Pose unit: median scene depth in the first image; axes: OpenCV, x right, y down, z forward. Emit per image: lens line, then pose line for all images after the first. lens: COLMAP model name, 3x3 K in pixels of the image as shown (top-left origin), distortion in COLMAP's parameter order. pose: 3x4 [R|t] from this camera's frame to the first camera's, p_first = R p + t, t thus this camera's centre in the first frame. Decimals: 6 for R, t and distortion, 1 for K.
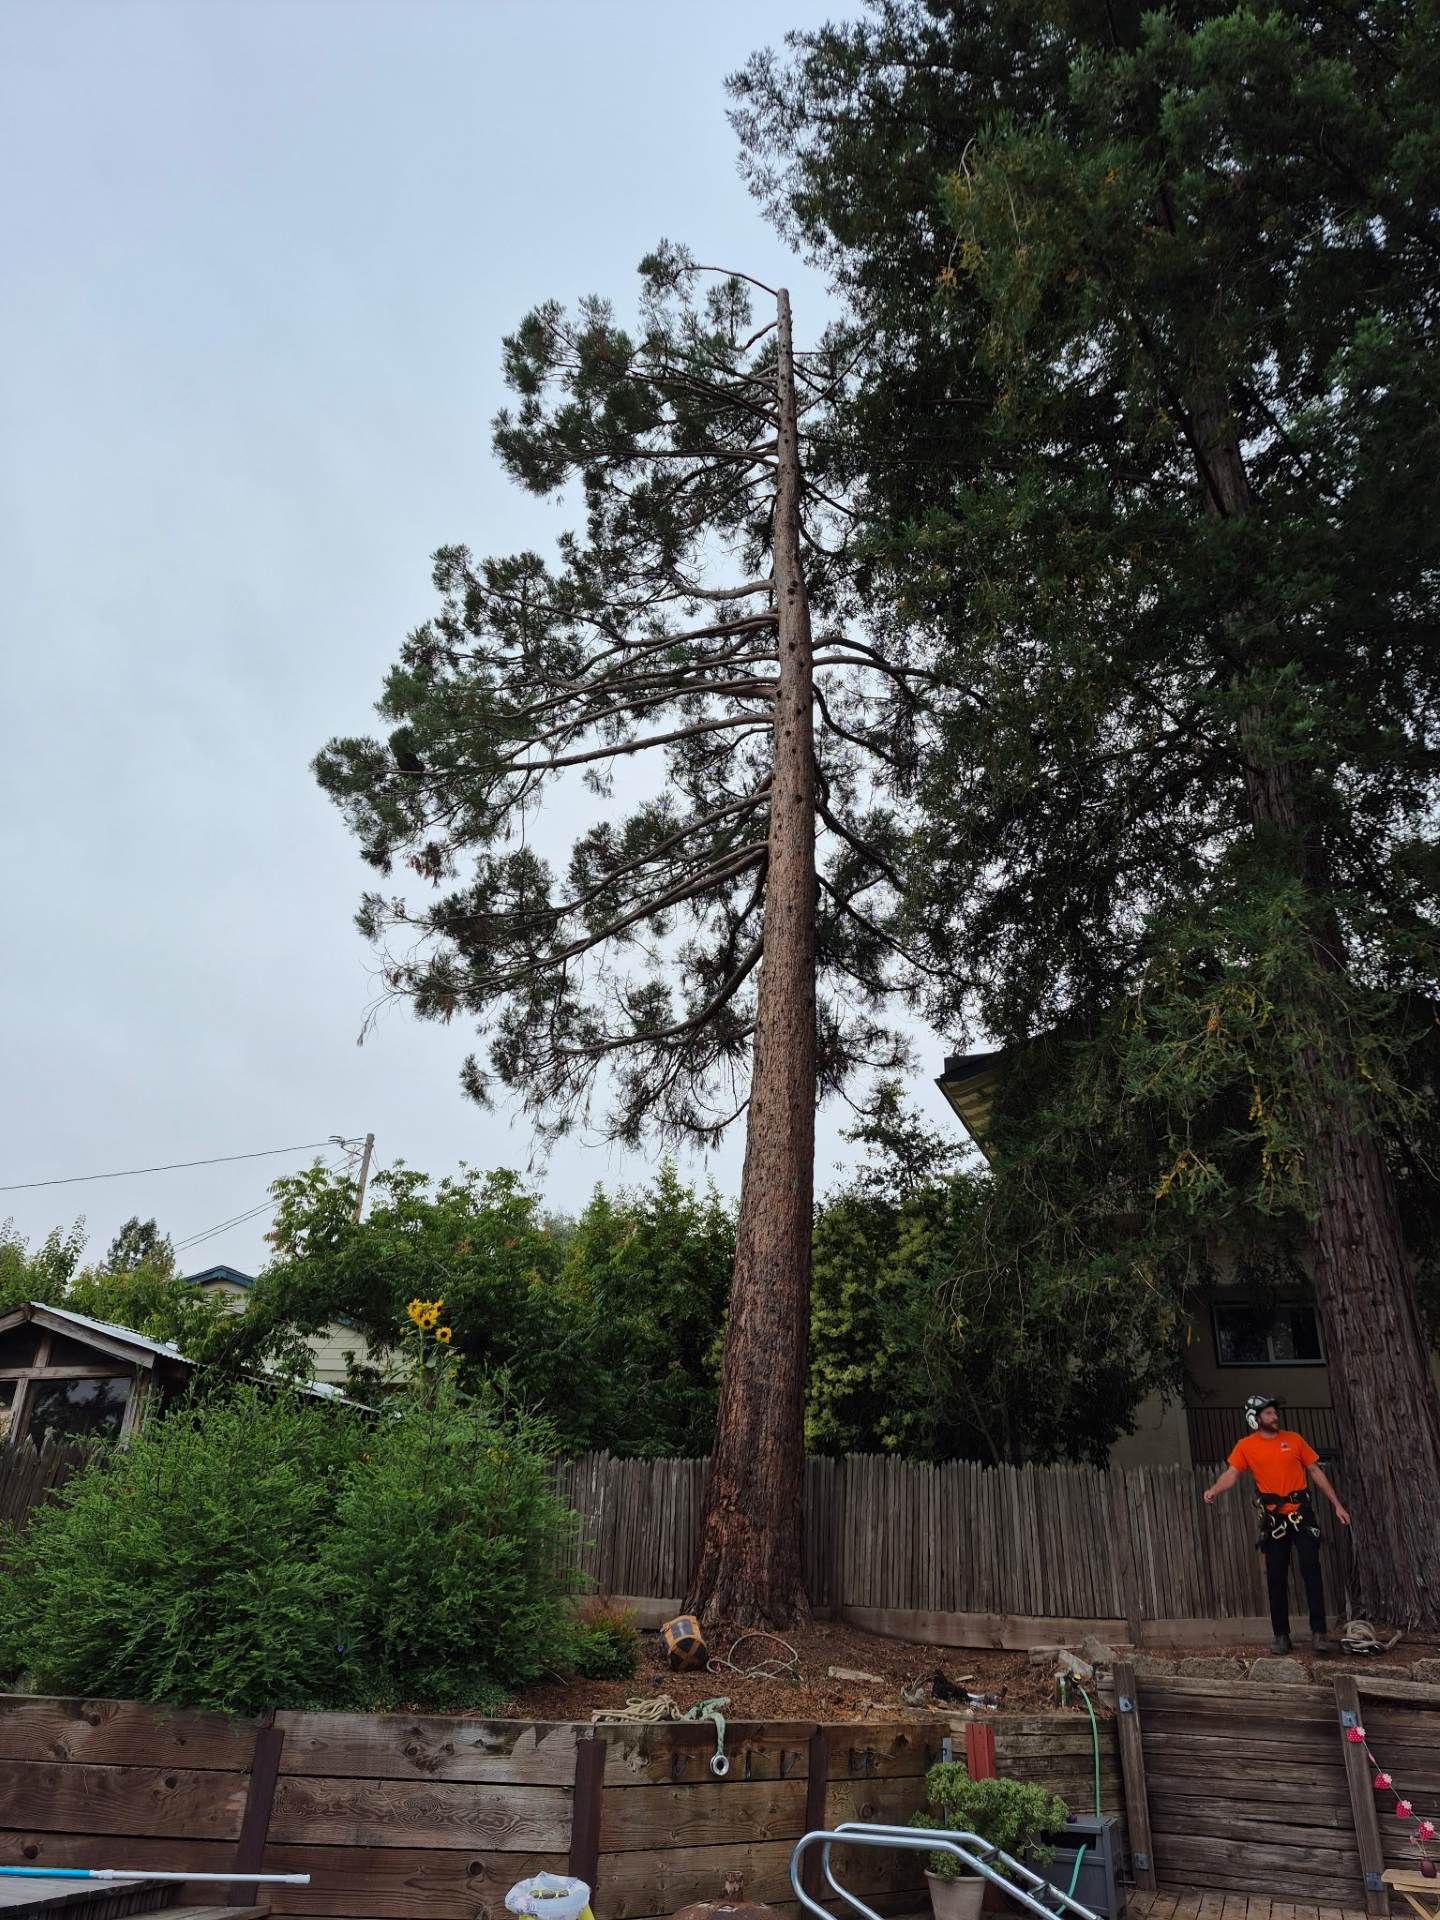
lens RADIAL K [[1386.9, 0, 751.3], [0, 1386.9, 955.0], [0, 0, 1]] dist [0.060686, -0.029590]
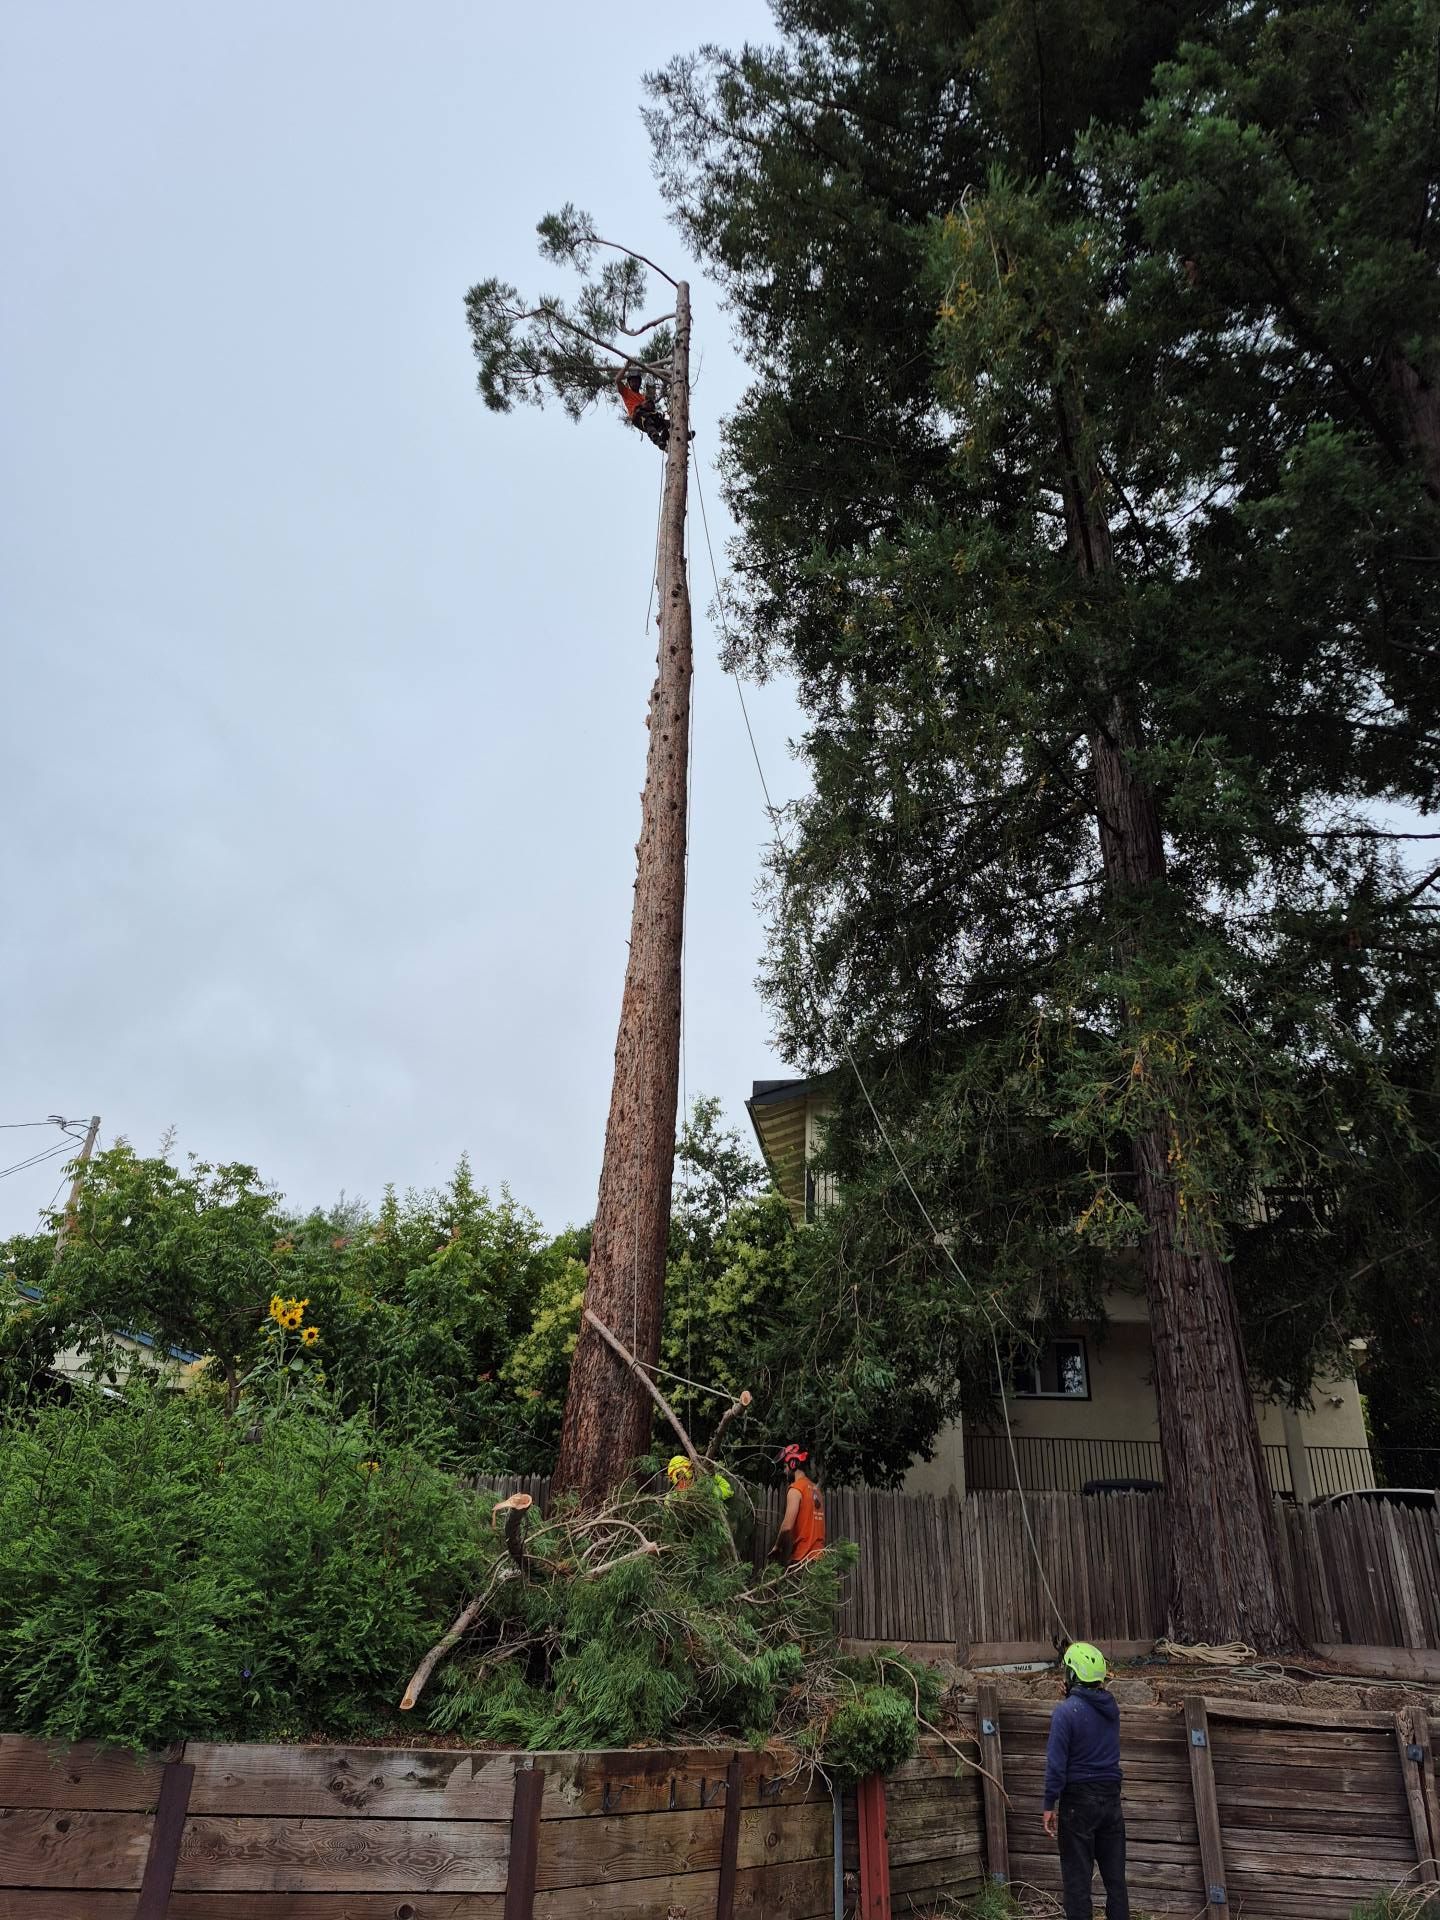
lens RADIAL K [[1388.5, 0, 720.0], [0, 1388.5, 960.0], [0, 0, 1]] dist [0.066738, -0.036644]
pose [[0.977003, 0.094605, 0.191087, -0.174807], [-0.092547, 0.995514, -0.019685, 0.017826], [-0.192092, 0.001547, 0.981376, 0.034567]]
